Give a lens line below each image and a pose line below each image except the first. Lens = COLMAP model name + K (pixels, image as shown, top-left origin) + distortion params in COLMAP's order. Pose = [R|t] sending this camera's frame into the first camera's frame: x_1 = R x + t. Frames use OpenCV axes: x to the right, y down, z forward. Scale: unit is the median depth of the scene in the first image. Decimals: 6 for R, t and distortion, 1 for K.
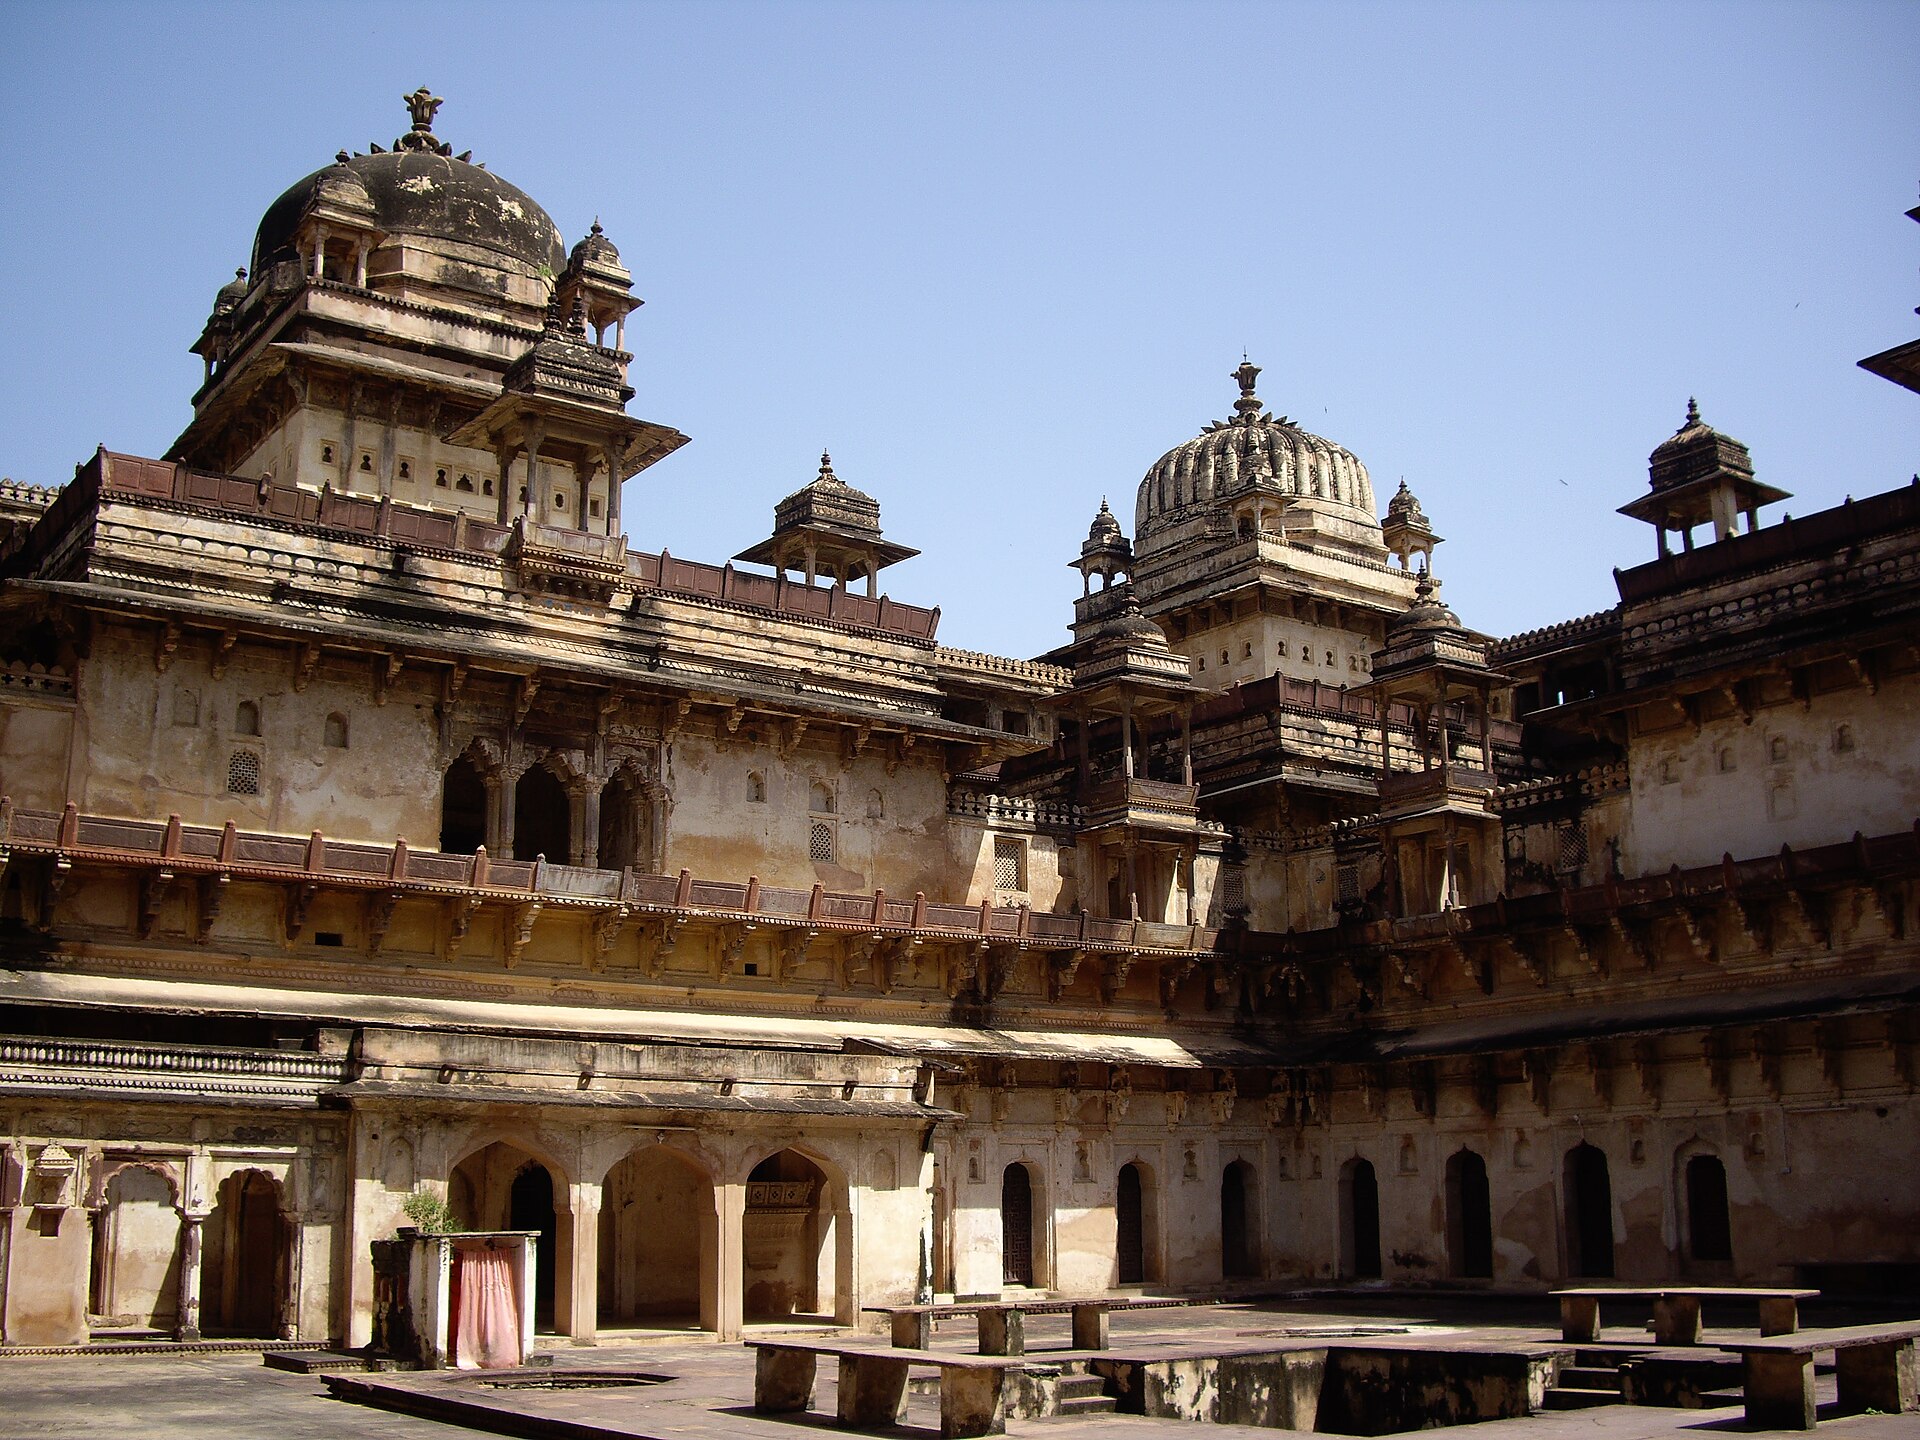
lens RADIAL K [[2038.7, 0, 835.7], [0, 2038.7, 838.9], [0, 0, 1]] dist [-0.160967, 0.054979]
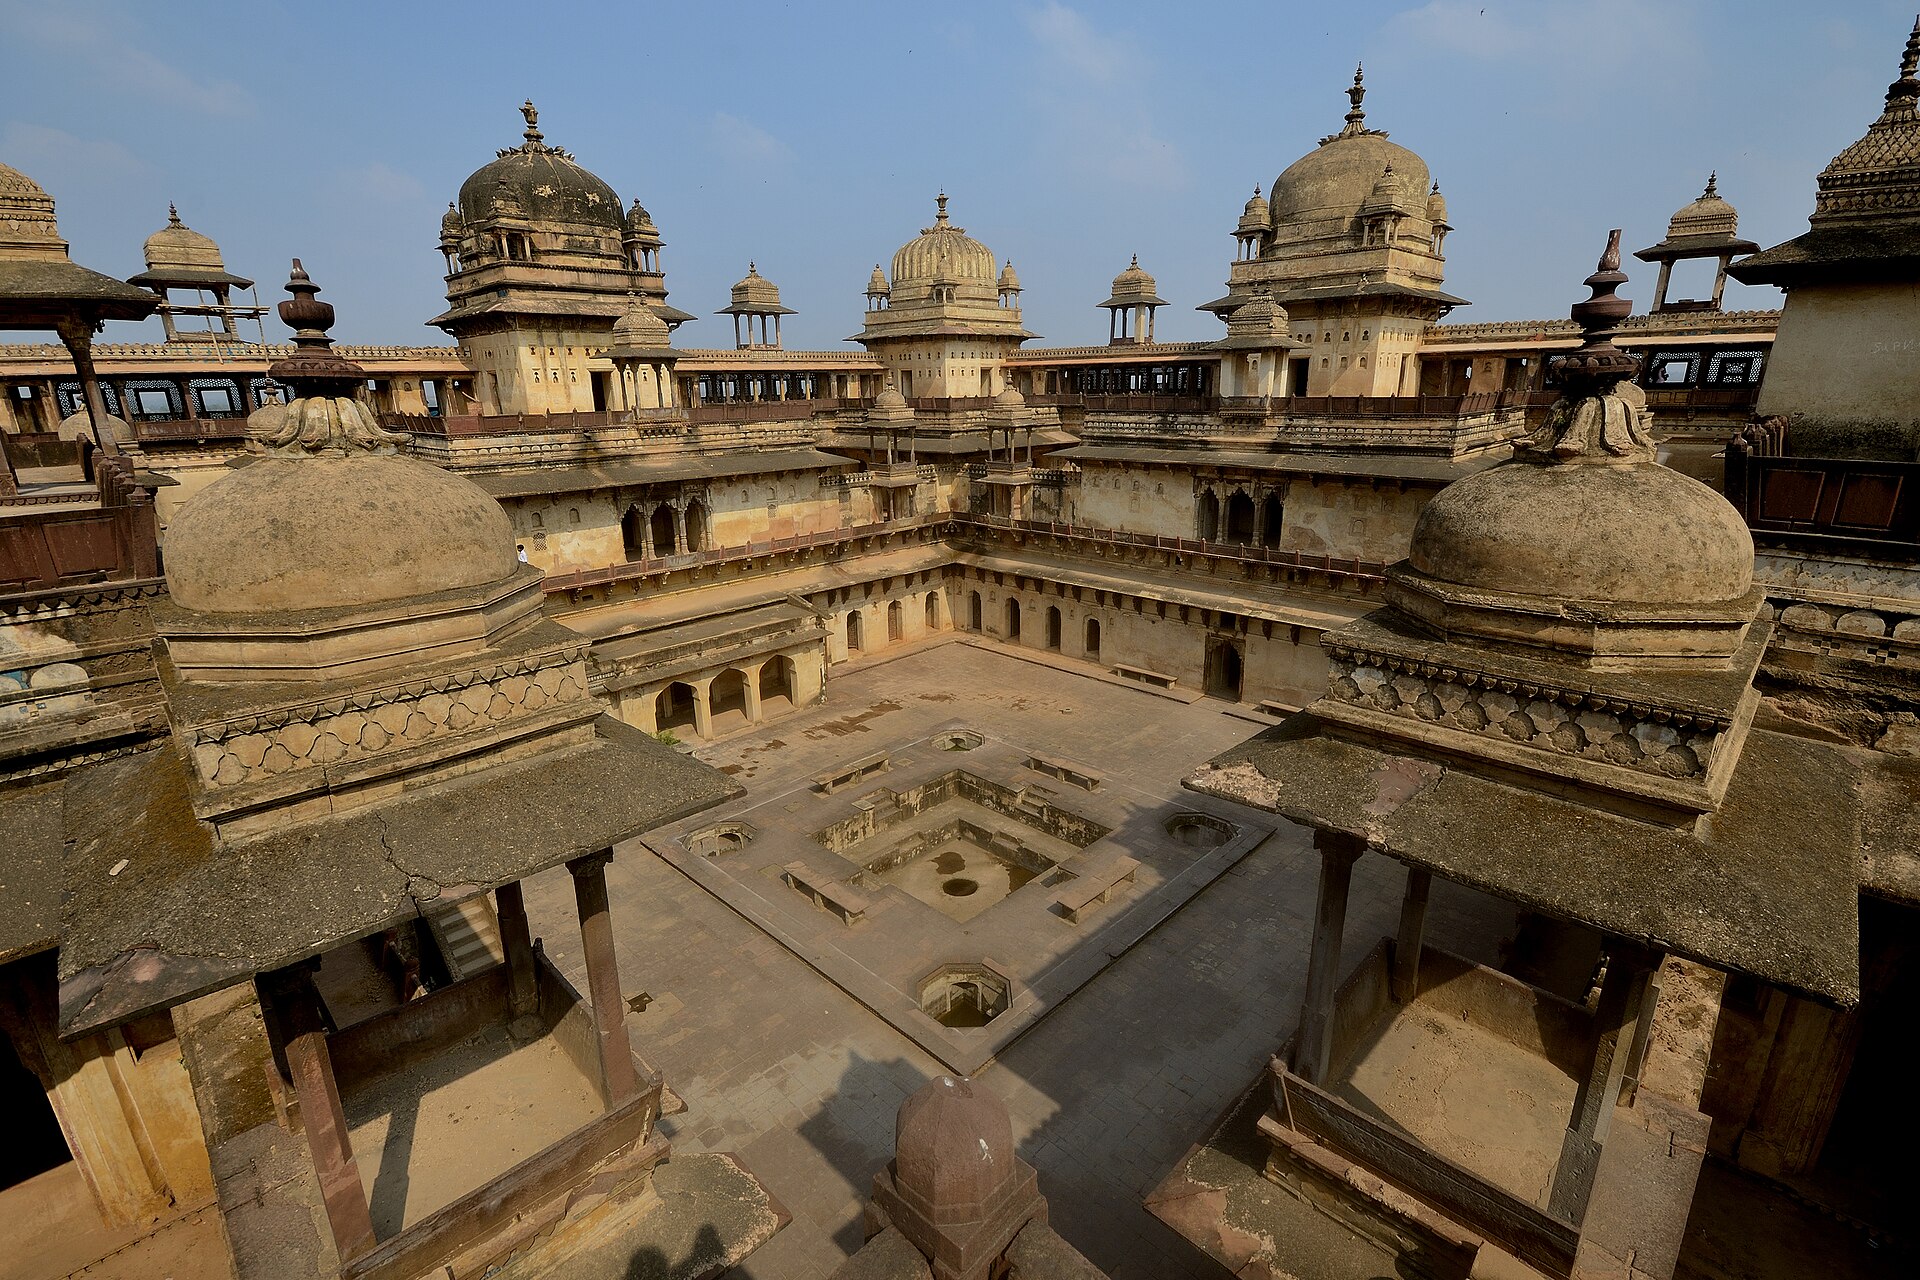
lens RADIAL K [[863.1, 0, 906.9], [0, 863.1, 640.0], [0, 0, 1]] dist [0.021524, 0.000020]
pose [[0.986833, -0.082089, 0.139363, -0.004809], [0.007386, 0.883609, 0.468168, -0.358923], [-0.161574, -0.460974, 0.872581, -0.055393]]
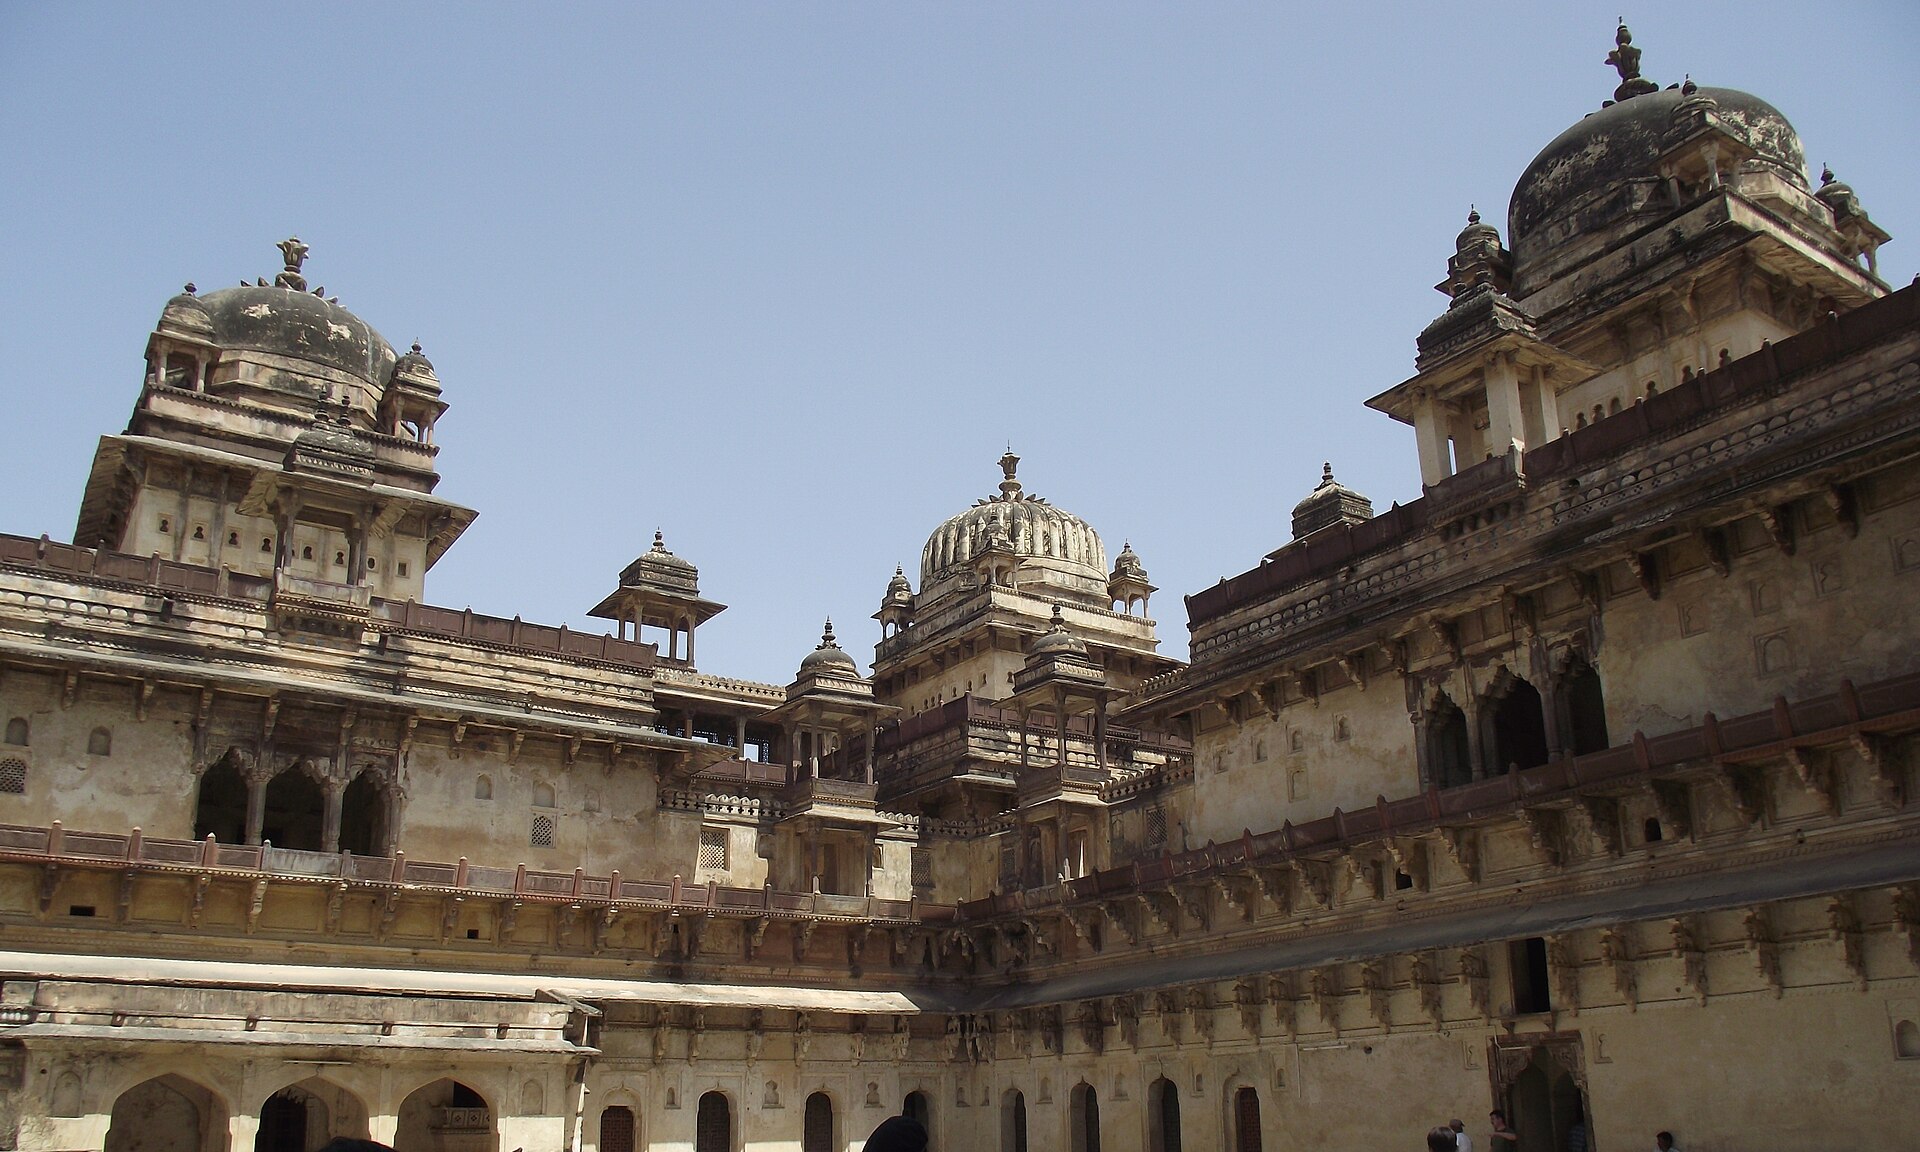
lens RADIAL K [[1532.2, 0, 928.7], [0, 1532.2, 787.5], [0, 0, 1]] dist [-0.080493, 0.081739]
pose [[0.999859, -0.011398, -0.012371, 0.235084], [0.010885, 0.999109, -0.040788, 0.015214], [0.012825, 0.040647, 0.999091, 0.075014]]
